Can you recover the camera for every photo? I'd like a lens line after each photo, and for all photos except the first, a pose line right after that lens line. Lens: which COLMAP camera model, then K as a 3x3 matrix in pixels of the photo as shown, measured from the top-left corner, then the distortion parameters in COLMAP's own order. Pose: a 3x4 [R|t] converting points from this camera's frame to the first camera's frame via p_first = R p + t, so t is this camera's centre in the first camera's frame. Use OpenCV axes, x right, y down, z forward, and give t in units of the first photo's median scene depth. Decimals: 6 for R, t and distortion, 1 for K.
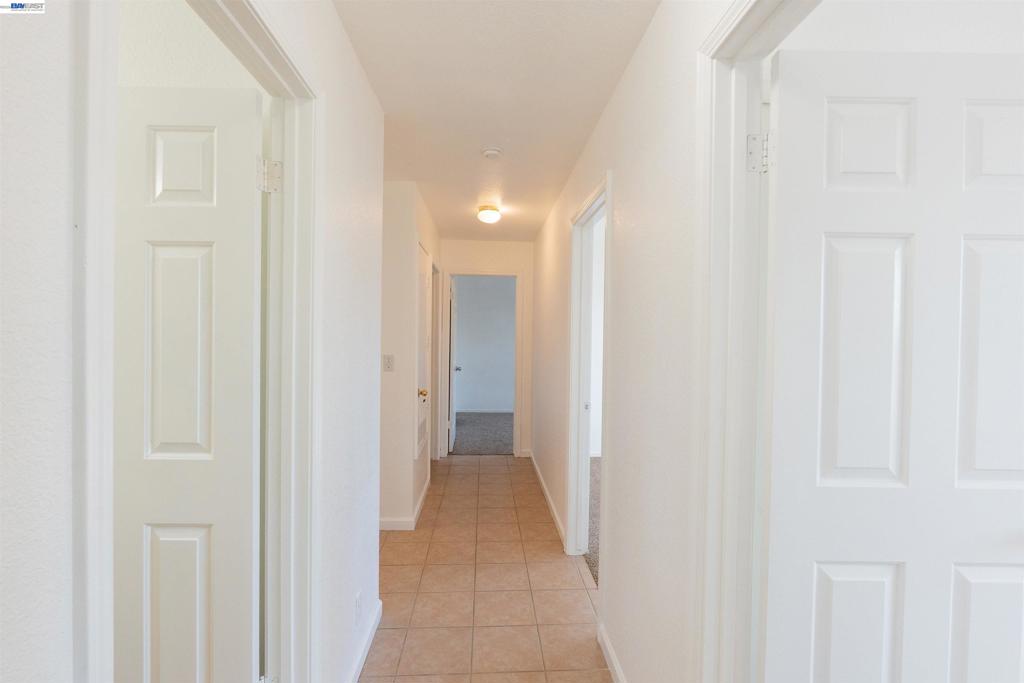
lens RADIAL K [[460.9, 0, 512.0], [0, 460.9, 341.5], [0, 0, 1]] dist [-0.013579, 0.000539]
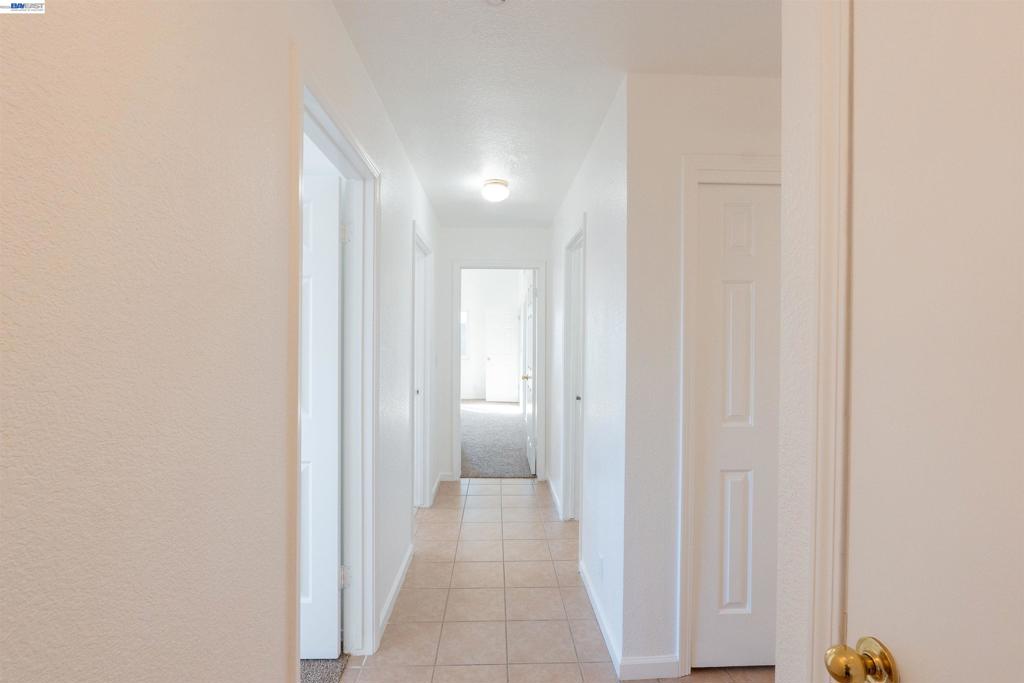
lens RADIAL K [[460.9, 0, 512.0], [0, 460.9, 341.5], [0, 0, 1]] dist [-0.013579, 0.000539]
pose [[-0.999328, -0.018006, 0.031925, -0.114284], [-0.017492, 0.999714, 0.016311, -0.024030], [-0.032210, 0.015741, -0.999357, 1.926495]]
